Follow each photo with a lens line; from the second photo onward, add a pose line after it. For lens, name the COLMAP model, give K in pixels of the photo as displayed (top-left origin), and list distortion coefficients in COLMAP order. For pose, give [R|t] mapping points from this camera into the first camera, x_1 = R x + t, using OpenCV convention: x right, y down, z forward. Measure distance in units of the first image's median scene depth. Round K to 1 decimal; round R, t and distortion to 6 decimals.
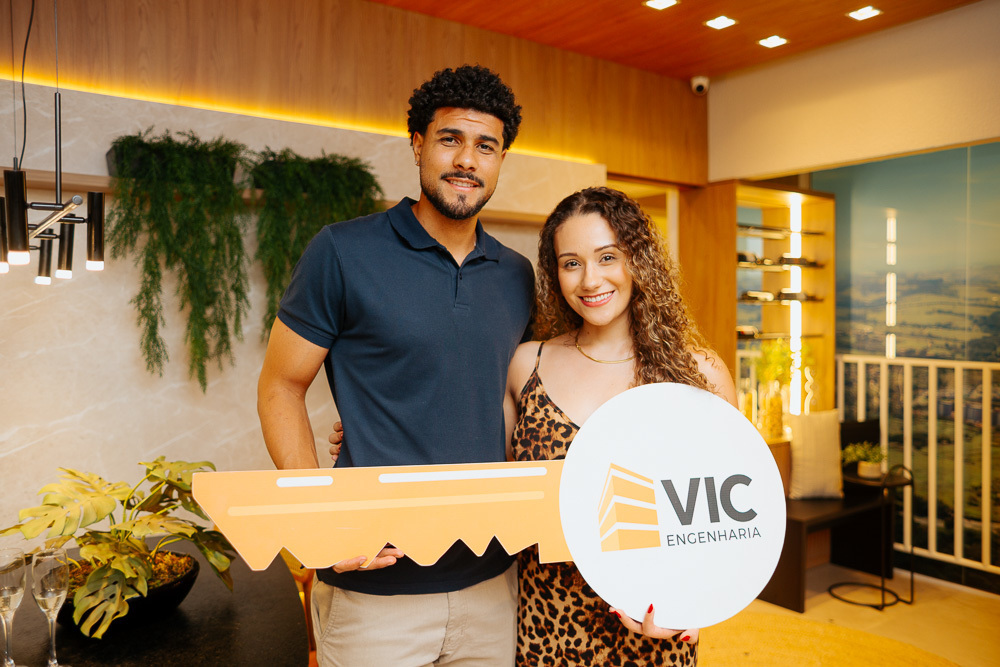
lens RADIAL K [[789.3, 0, 500.0], [0, 789.3, 333.5], [0, 0, 1]] dist [-0.037114, 0.069699]
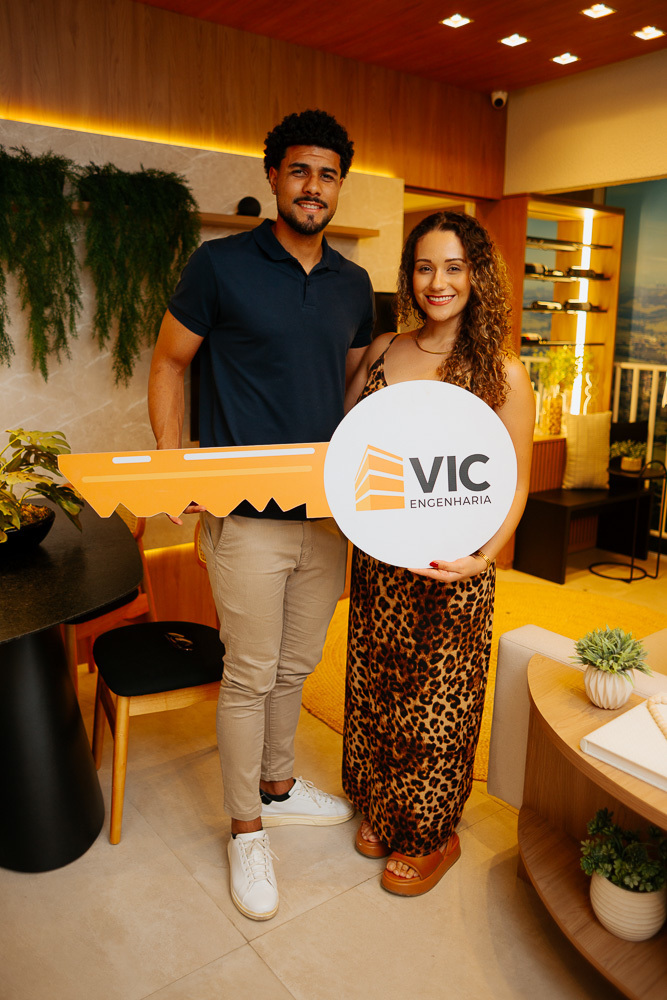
lens RADIAL K [[787.6, 0, 333.5], [0, 787.6, 500.0], [0, 0, 1]] dist [-0.065309, 0.148220]
pose [[0.999715, 0.021982, 0.009347, 0.044324], [-0.023456, 0.977392, 0.210132, -0.007682], [-0.004516, -0.210291, 0.977628, -0.175074]]
